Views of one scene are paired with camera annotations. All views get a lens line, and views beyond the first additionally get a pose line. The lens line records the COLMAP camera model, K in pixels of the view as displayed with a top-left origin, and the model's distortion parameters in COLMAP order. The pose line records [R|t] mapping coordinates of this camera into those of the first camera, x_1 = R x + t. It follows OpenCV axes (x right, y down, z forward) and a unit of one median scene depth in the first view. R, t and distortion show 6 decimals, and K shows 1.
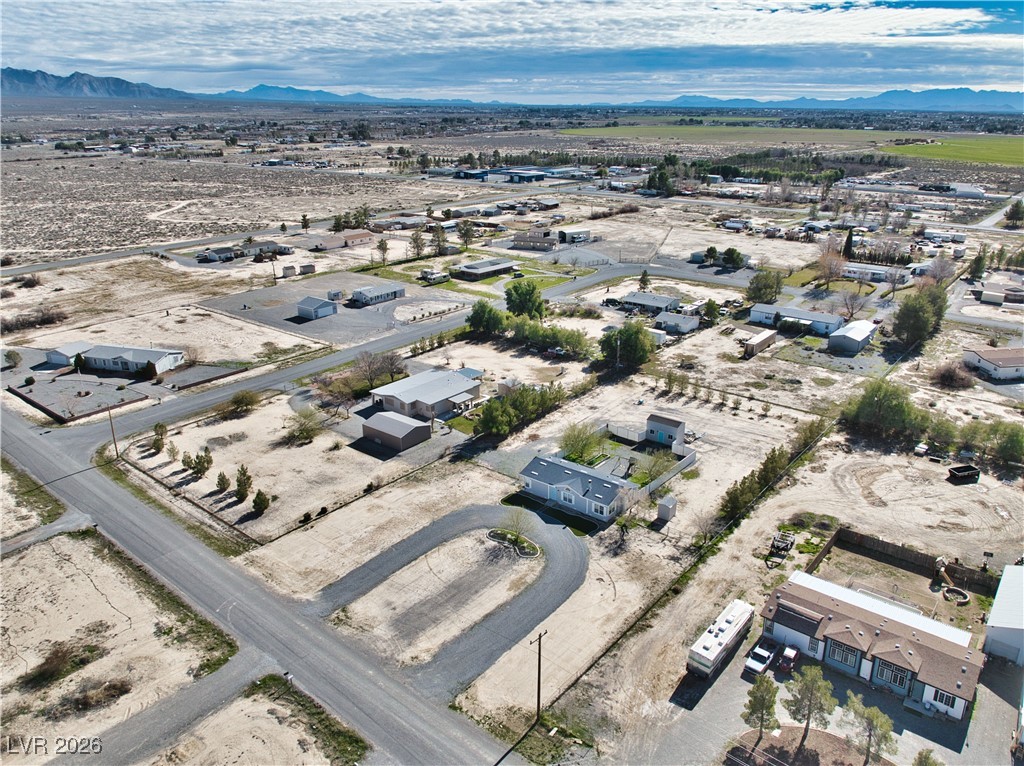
lens RADIAL K [[740.7, 0, 512.0], [0, 740.7, 383.0], [0, 0, 1]] dist [0.000569, -0.028919]
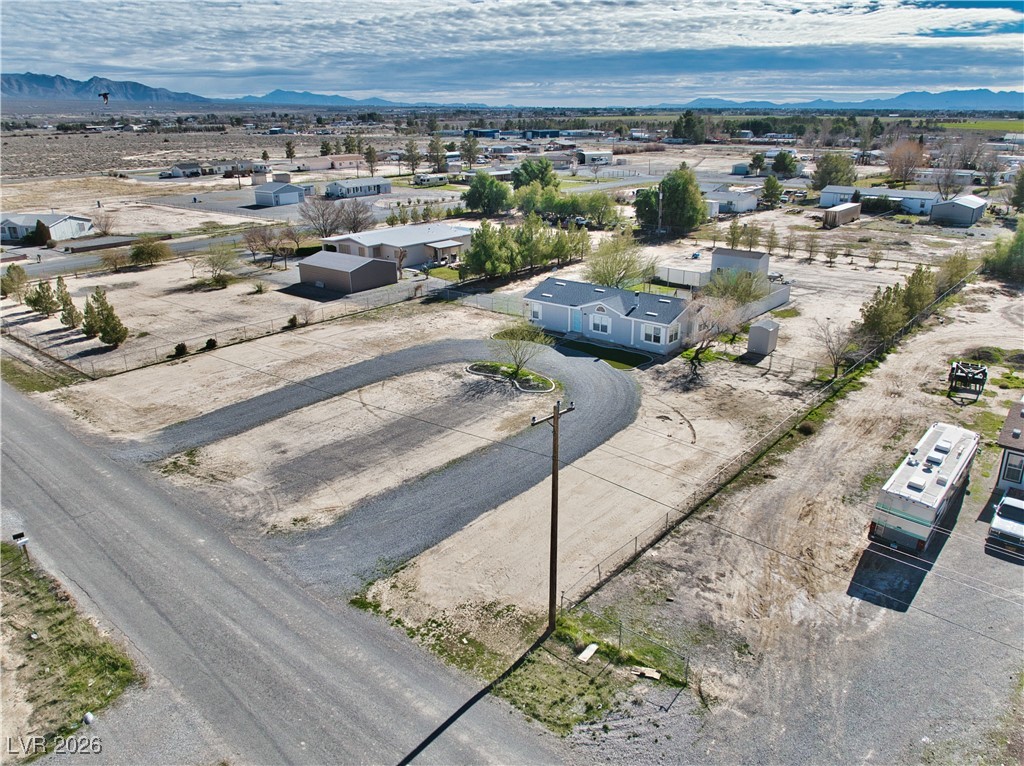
lens RADIAL K [[733.2, 0, 512.0], [0, 733.2, 383.0], [0, 0, 1]] dist [-0.025422, -0.000845]
pose [[0.999767, 0.000059, -0.021596, 0.015837], [-0.000464, 0.999824, -0.018734, 0.236353], [0.021591, 0.018739, 0.999591, 0.422363]]
